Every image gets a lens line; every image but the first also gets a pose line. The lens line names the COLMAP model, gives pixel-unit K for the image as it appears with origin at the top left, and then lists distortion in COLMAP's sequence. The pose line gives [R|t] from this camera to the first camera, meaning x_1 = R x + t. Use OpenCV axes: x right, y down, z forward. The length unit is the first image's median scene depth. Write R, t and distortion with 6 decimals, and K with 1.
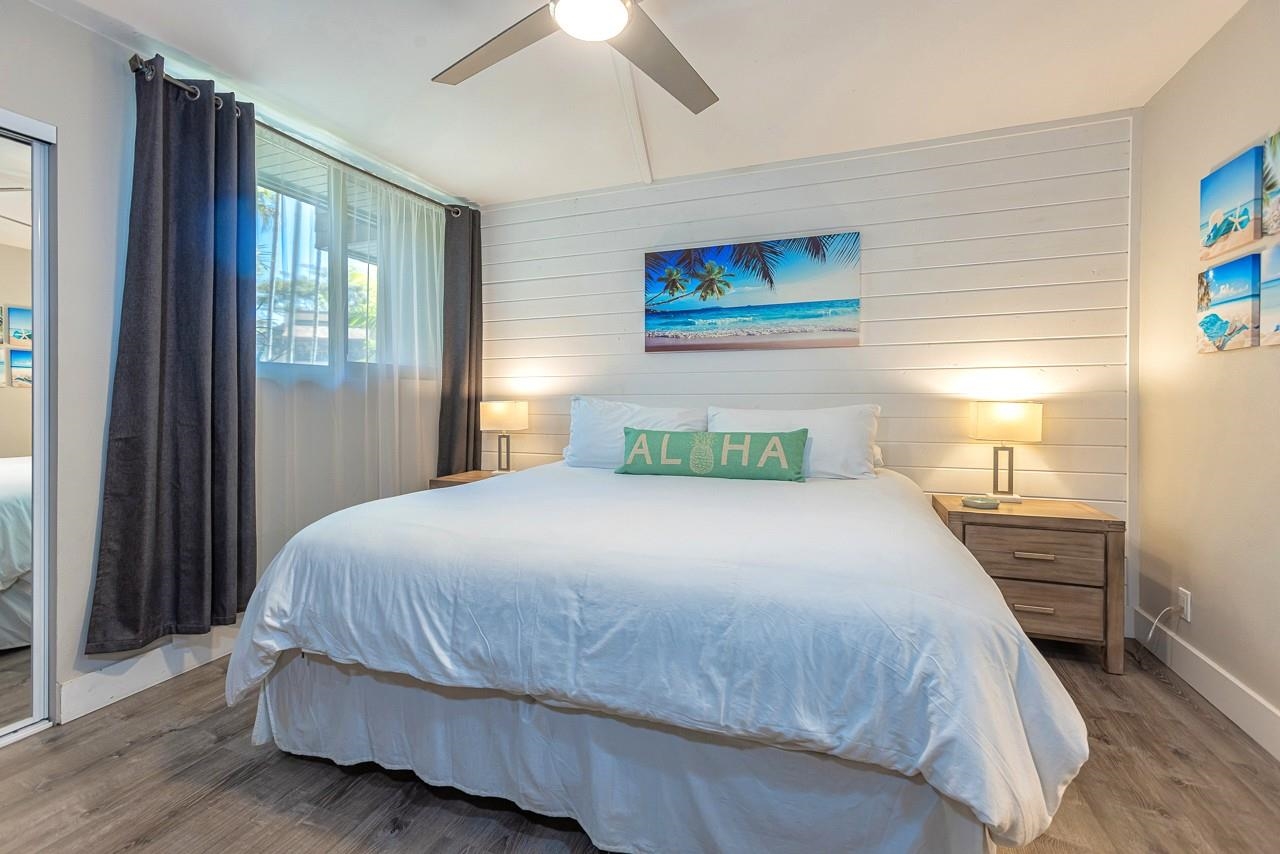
lens RADIAL K [[577.9, 0, 628.8], [0, 577.9, 400.9], [0, 0, 1]] dist [-0.004157, 0.004760]
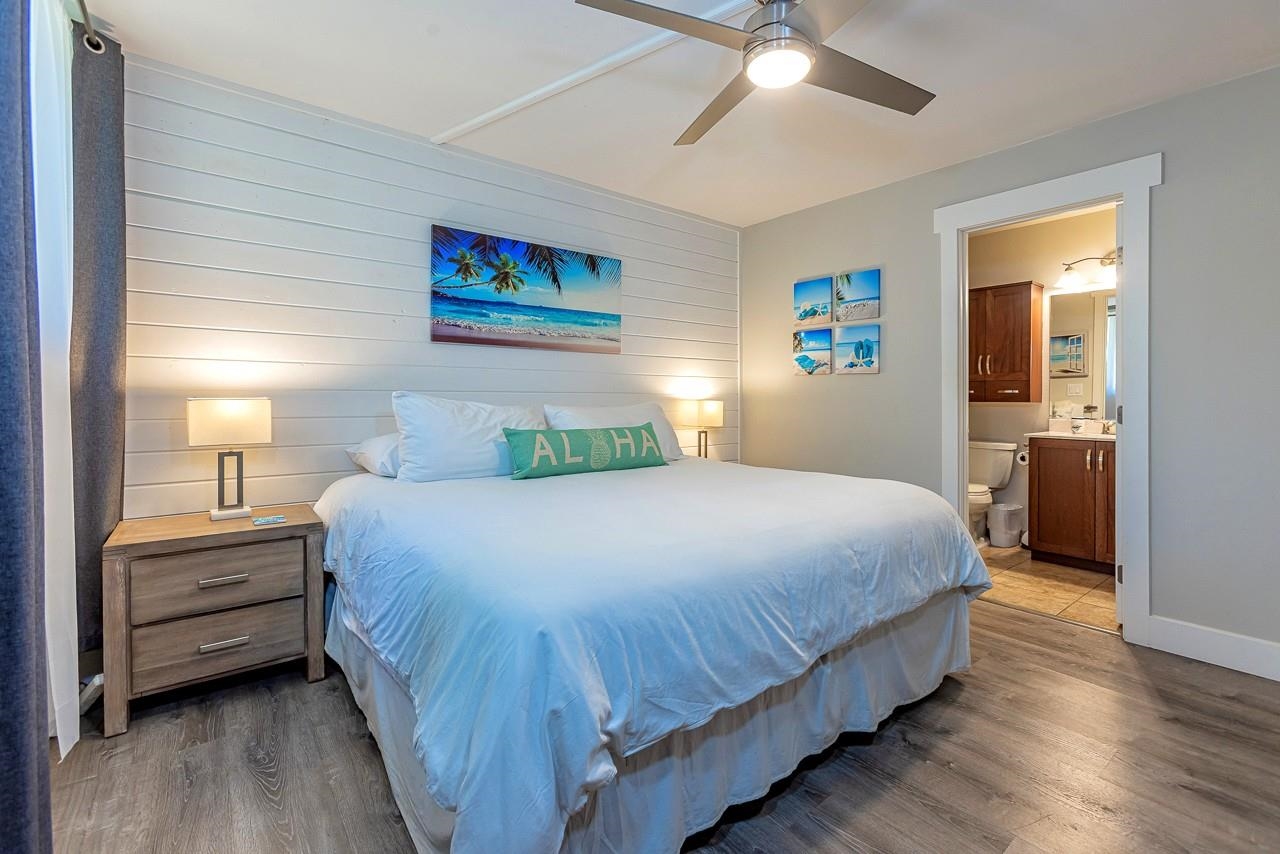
lens RADIAL K [[577.9, 0, 664.0], [0, 577.9, 397.5], [0, 0, 1]] dist [-0.004157, 0.004760]
pose [[0.469932, 0.003371, 0.882696, -0.620511], [-0.003578, 0.999992, -0.001914, -0.001118], [-0.882695, -0.002259, 0.469940, 0.335380]]
